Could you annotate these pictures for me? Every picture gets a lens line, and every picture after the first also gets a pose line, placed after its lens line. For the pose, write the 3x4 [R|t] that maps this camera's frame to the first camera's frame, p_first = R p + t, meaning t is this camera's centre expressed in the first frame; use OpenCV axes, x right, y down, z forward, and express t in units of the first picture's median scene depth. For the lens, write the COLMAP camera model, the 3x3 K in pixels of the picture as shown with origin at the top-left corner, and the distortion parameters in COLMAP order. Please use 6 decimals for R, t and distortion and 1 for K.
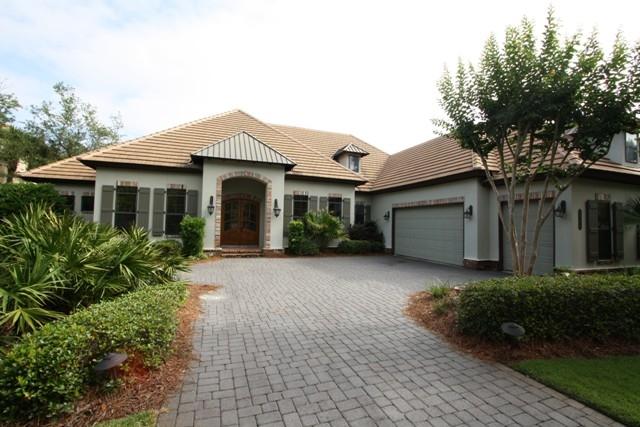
lens RADIAL K [[301.1, 0, 320.5], [0, 301.1, 214.2], [0, 0, 1]] dist [-0.002055, -0.000050]
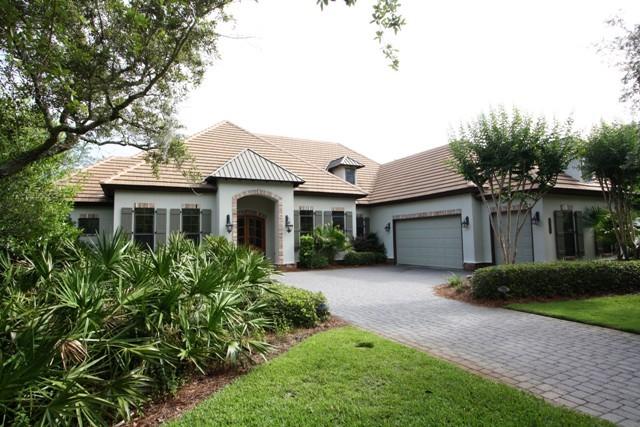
lens RADIAL K [[383.1, 0, 319.5], [0, 383.1, 213.4], [0, 0, 1]] dist [0.007677, 0.000766]
pose [[0.991540, -0.032368, 0.125701, -0.215053], [0.036191, 0.998946, -0.028250, -0.016355], [-0.124654, 0.032560, 0.991666, -0.341190]]
